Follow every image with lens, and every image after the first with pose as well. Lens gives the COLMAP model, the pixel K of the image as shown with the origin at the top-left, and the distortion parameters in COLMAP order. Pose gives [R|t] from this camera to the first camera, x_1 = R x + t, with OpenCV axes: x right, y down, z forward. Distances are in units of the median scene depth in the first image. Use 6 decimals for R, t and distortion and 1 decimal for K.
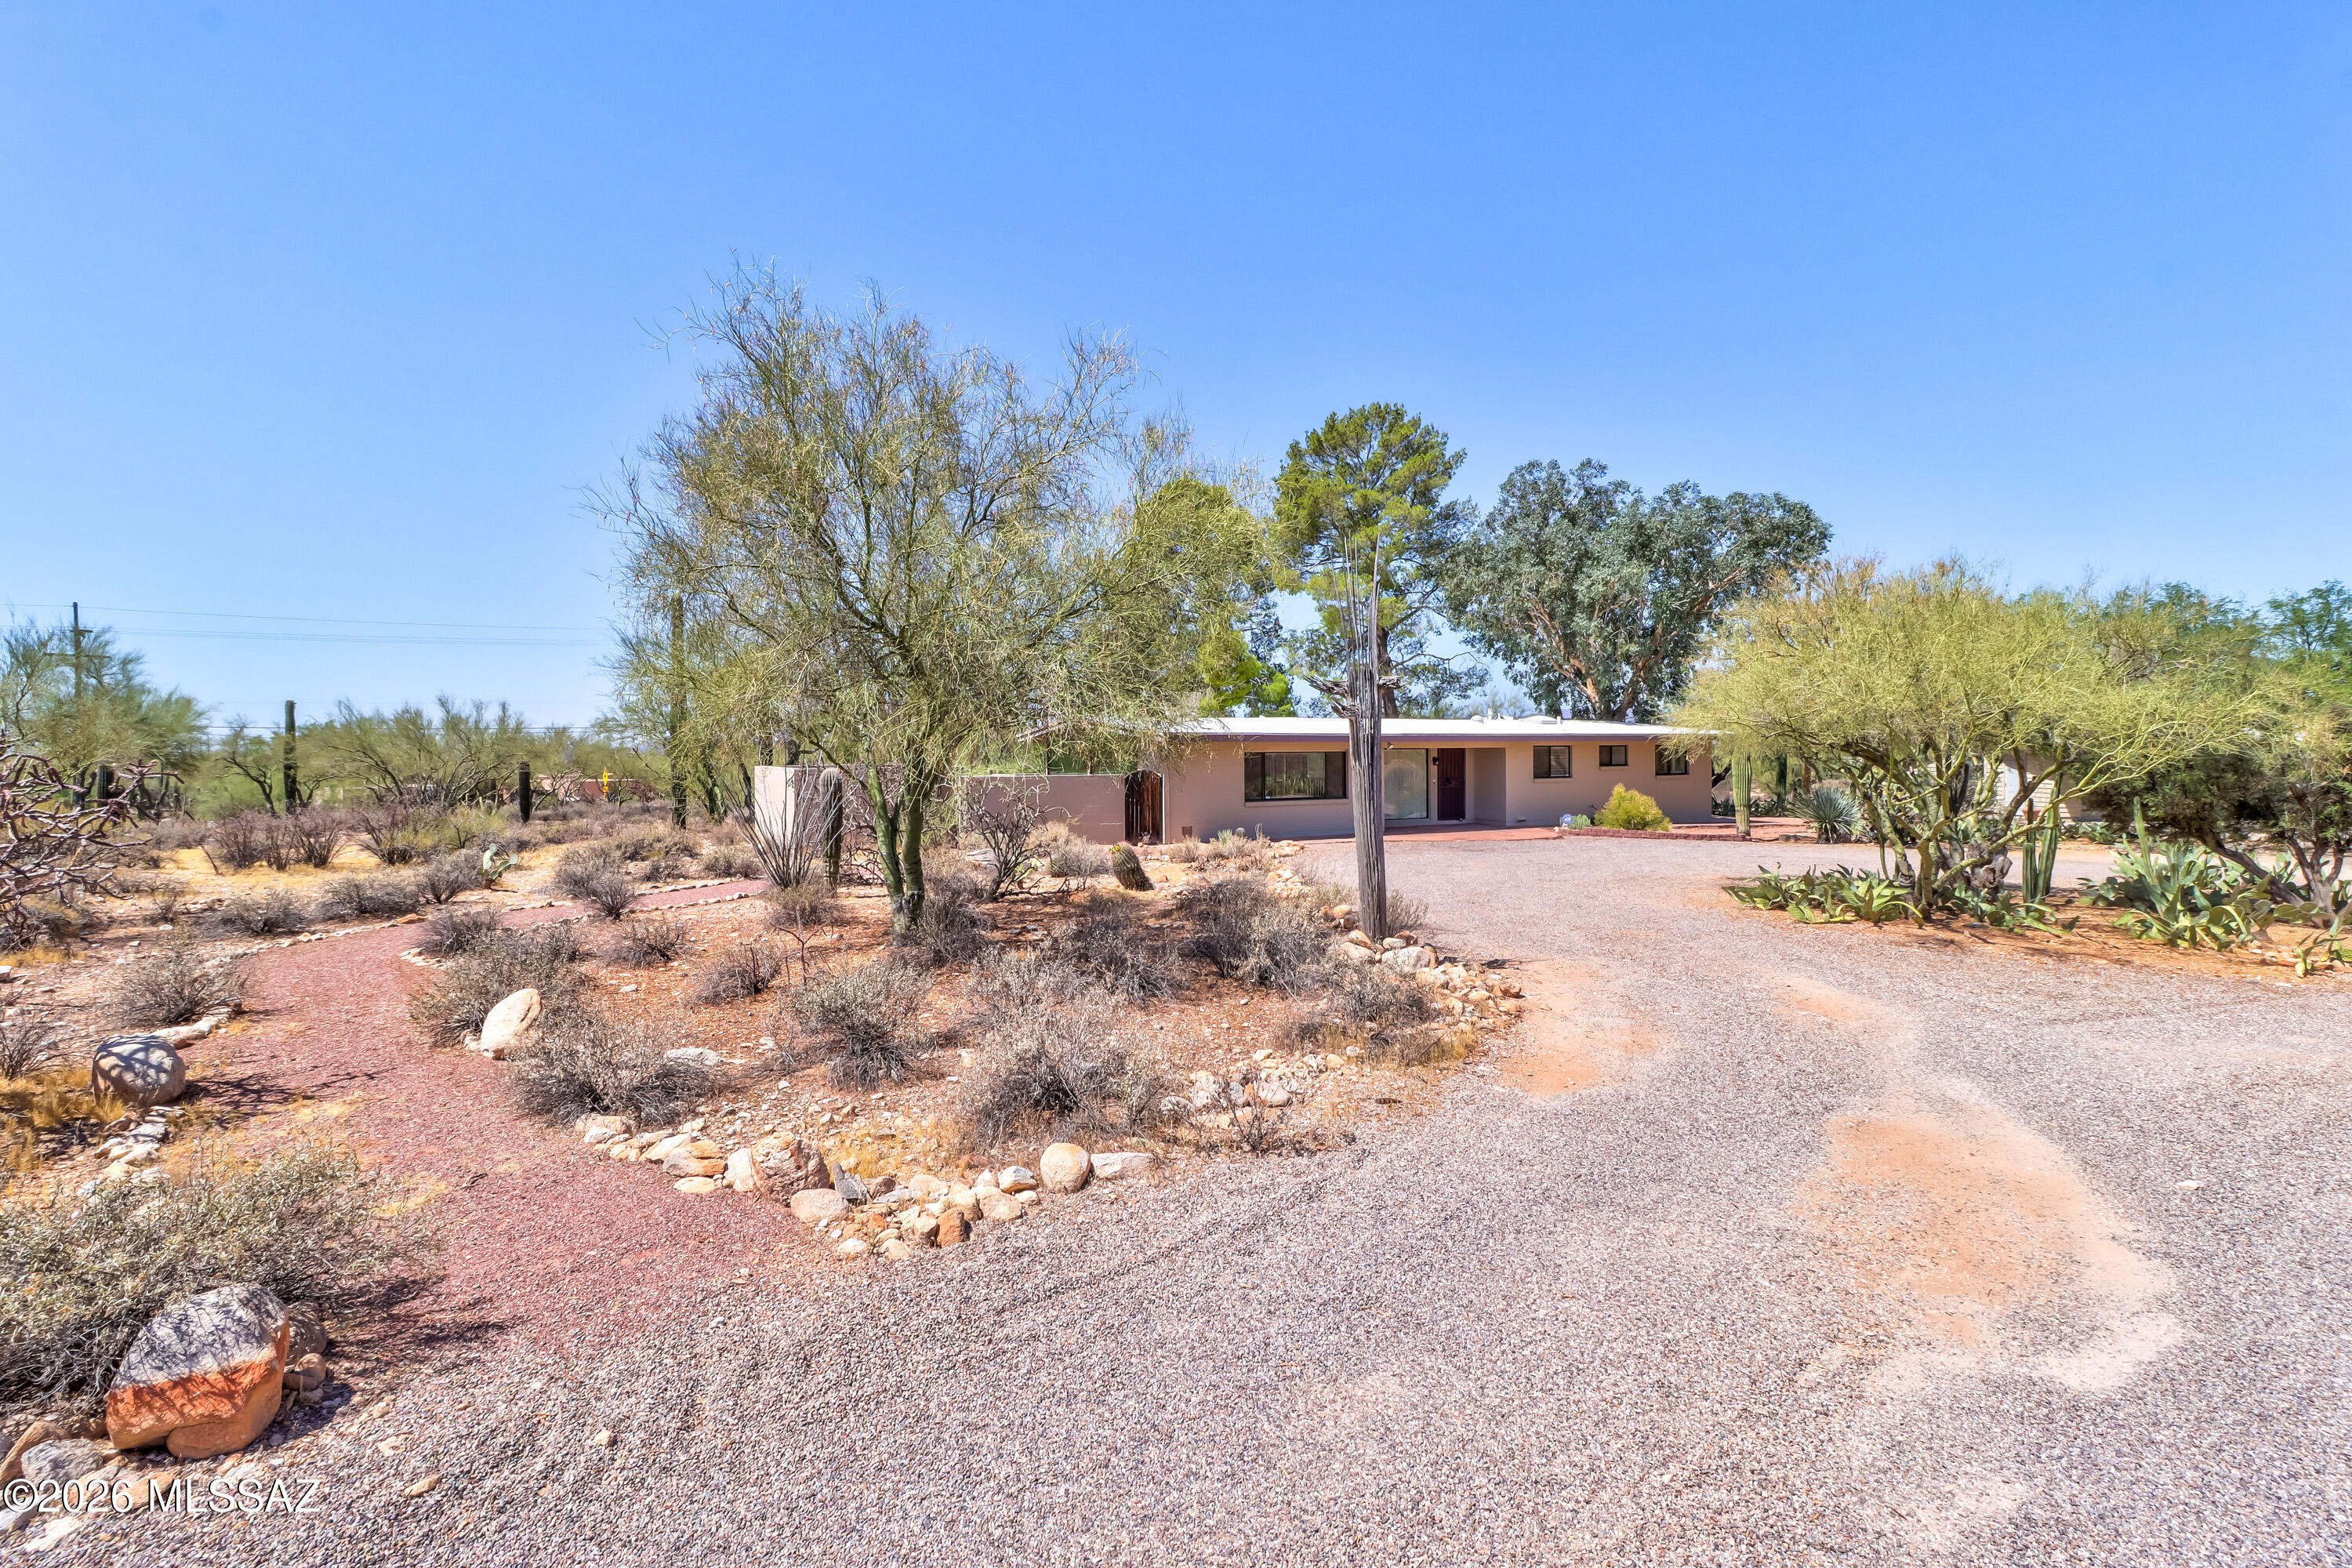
lens RADIAL K [[1090.4, 0, 1172.4], [0, 1090.4, 748.8], [0, 0, 1]] dist [-0.001307, -0.000118]
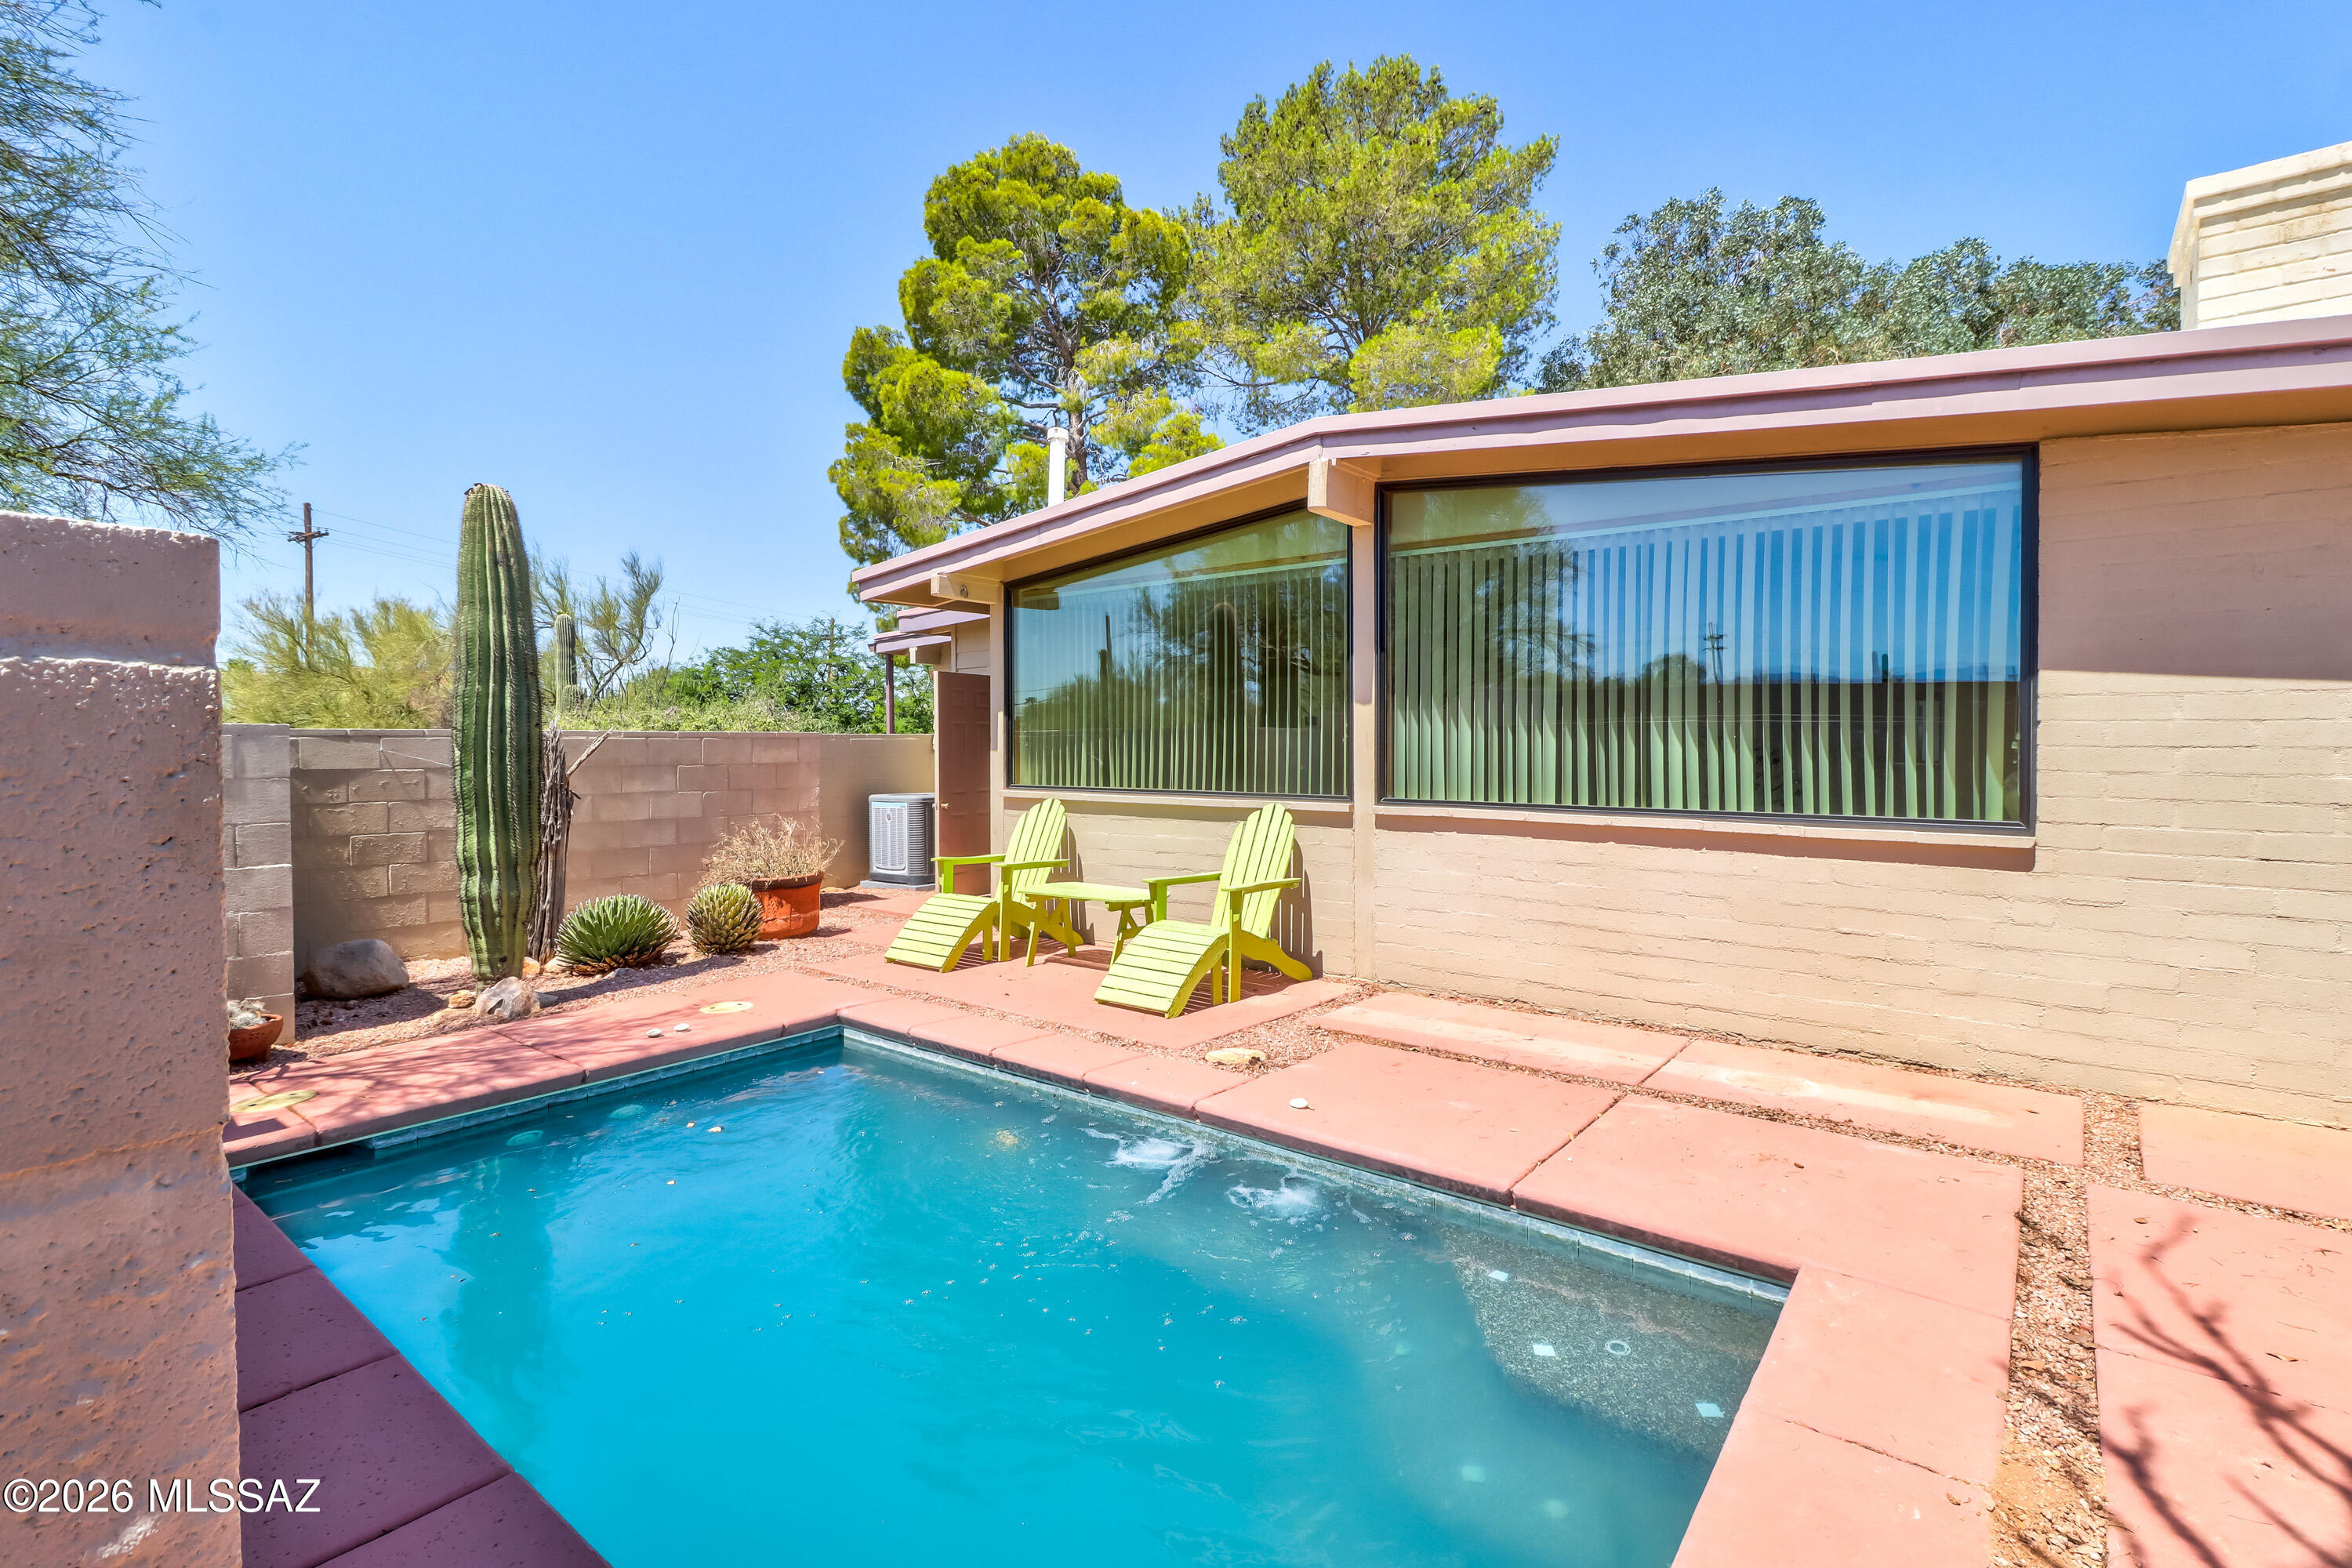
lens RADIAL K [[1090.4, 0, 1172.4], [0, 1090.4, 748.8], [0, 0, 1]] dist [-0.001307, -0.000118]
pose [[0.915707, 0.001876, 0.401842, -0.136924], [-0.005893, 0.999944, 0.008759, 0.018916], [-0.401803, -0.010389, 0.915667, 0.573221]]
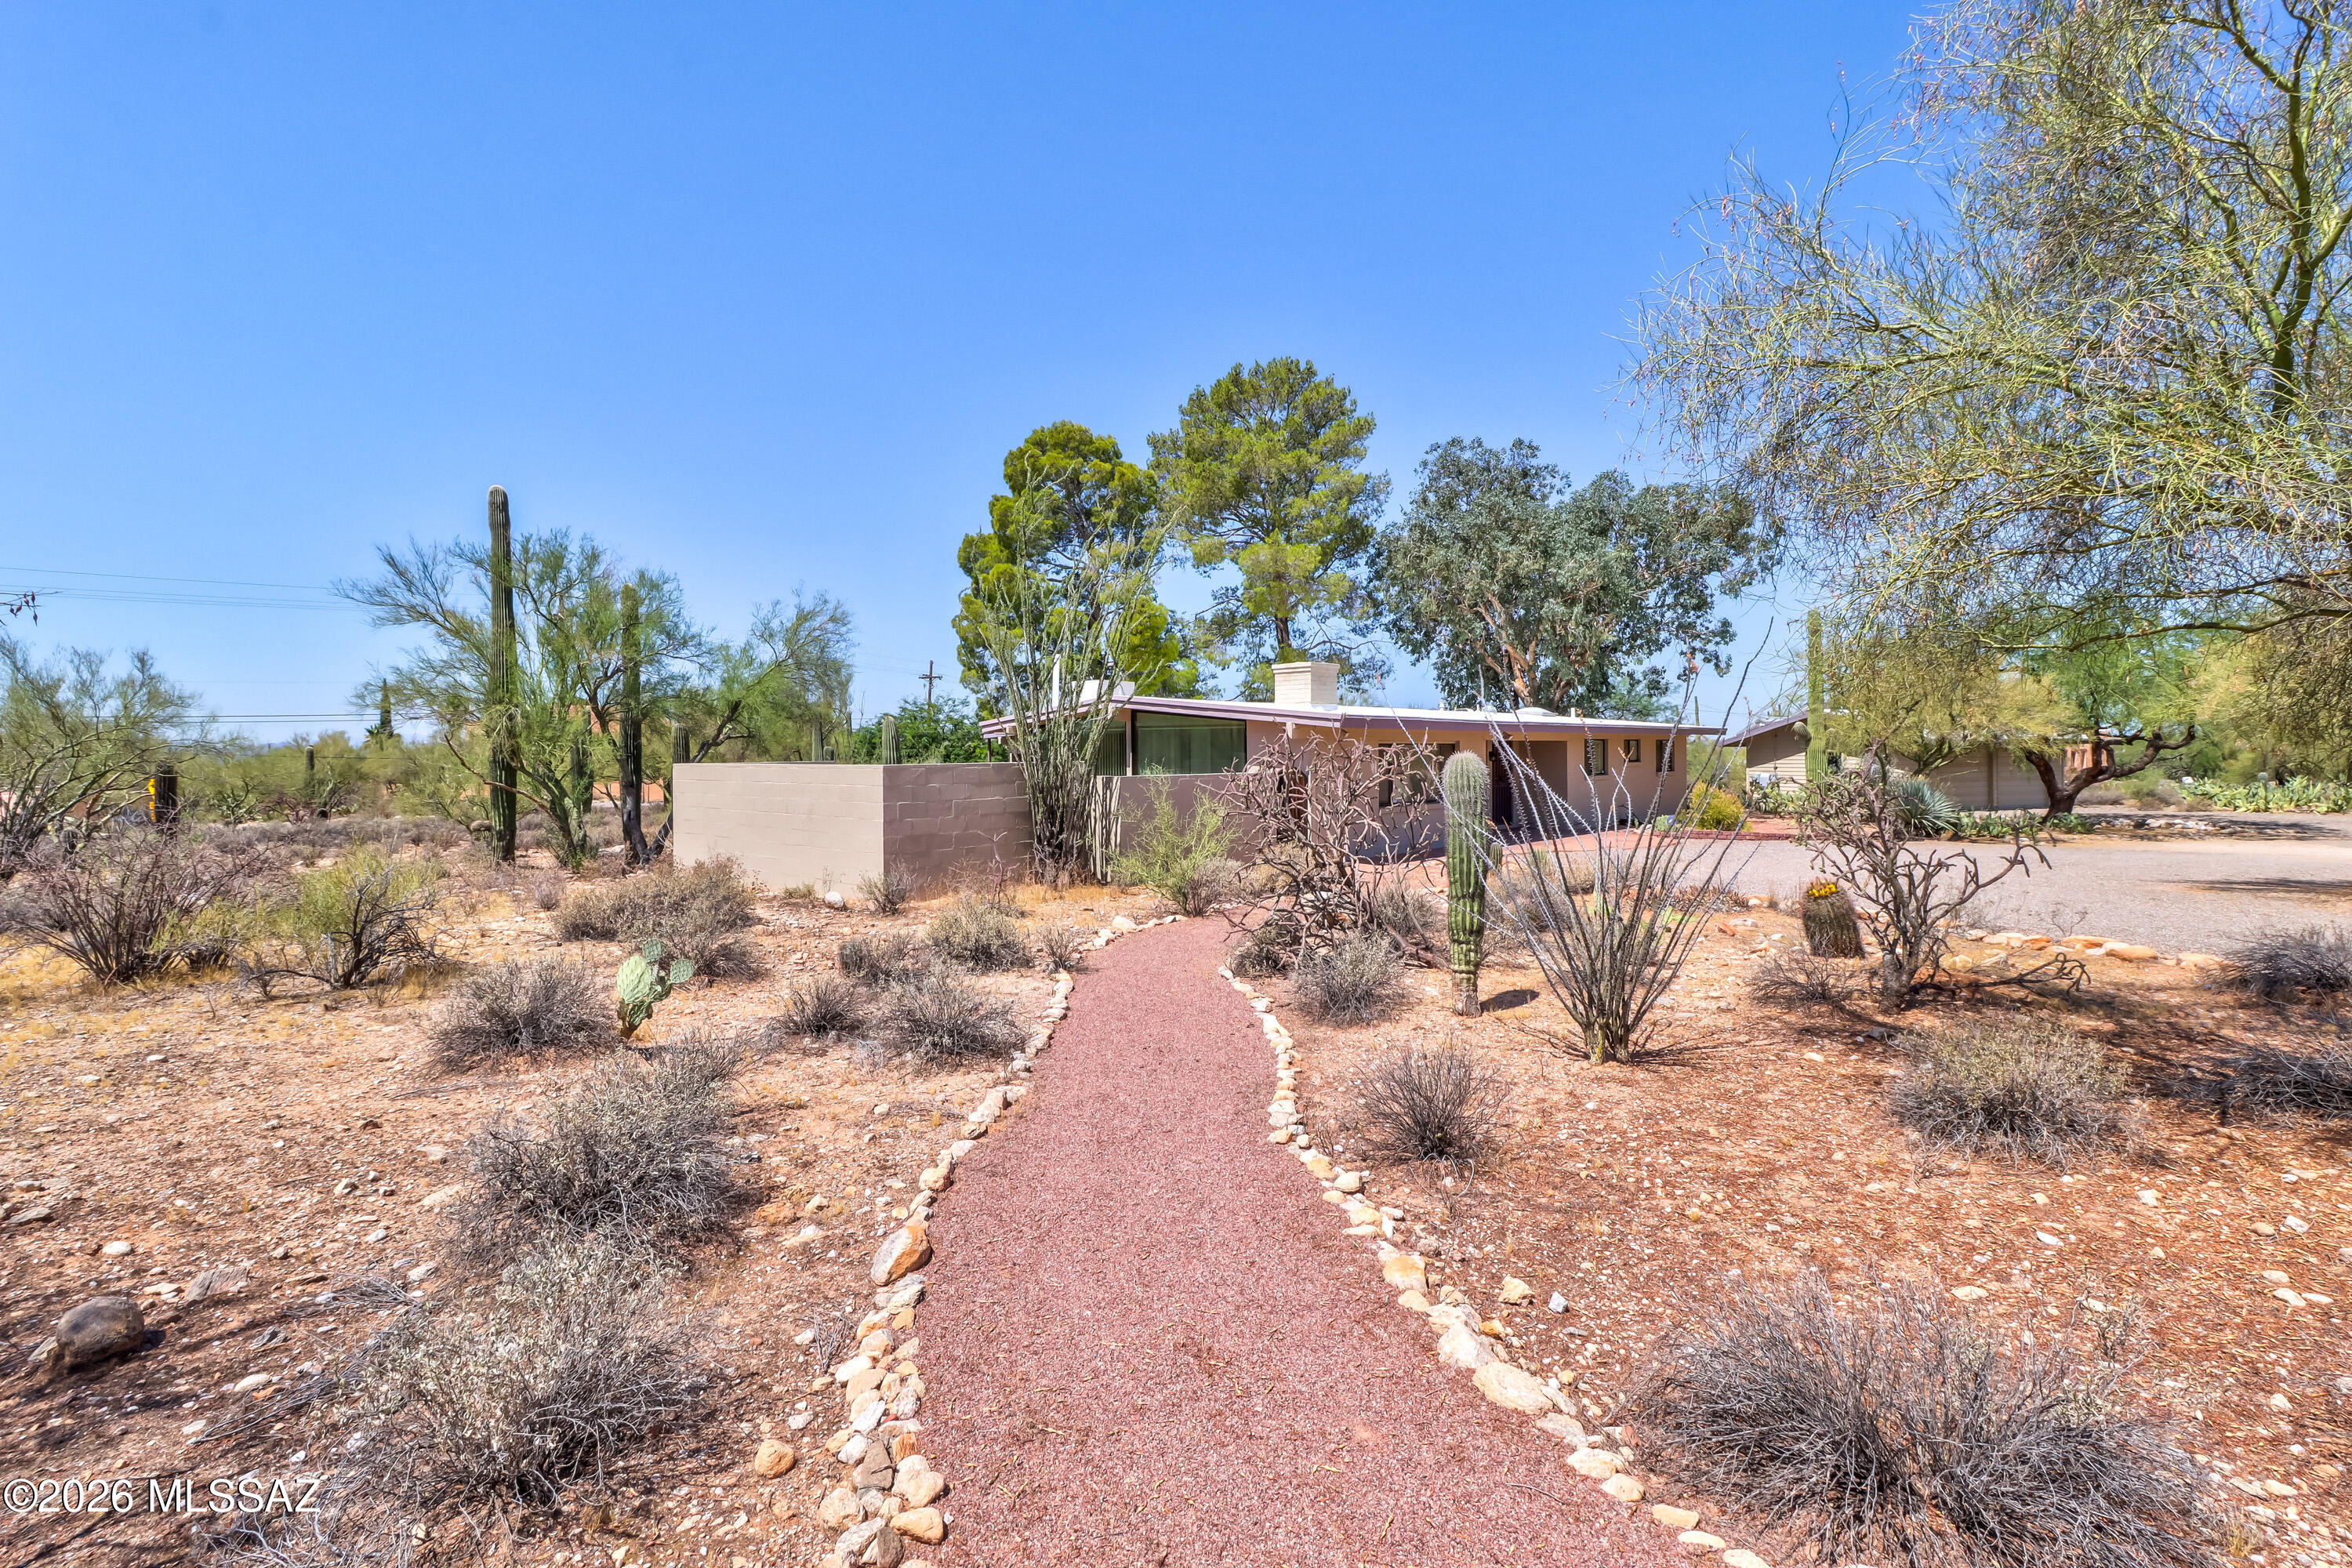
lens RADIAL K [[1096.9, 0, 1178.7], [0, 1096.9, 738.0], [0, 0, 1]] dist [0.017417, 0.000133]
pose [[0.939704, 0.003629, 0.341970, -0.211036], [0.000876, 0.999915, -0.013018, 0.005611], [-0.341988, 0.012533, 0.939621, 0.197062]]
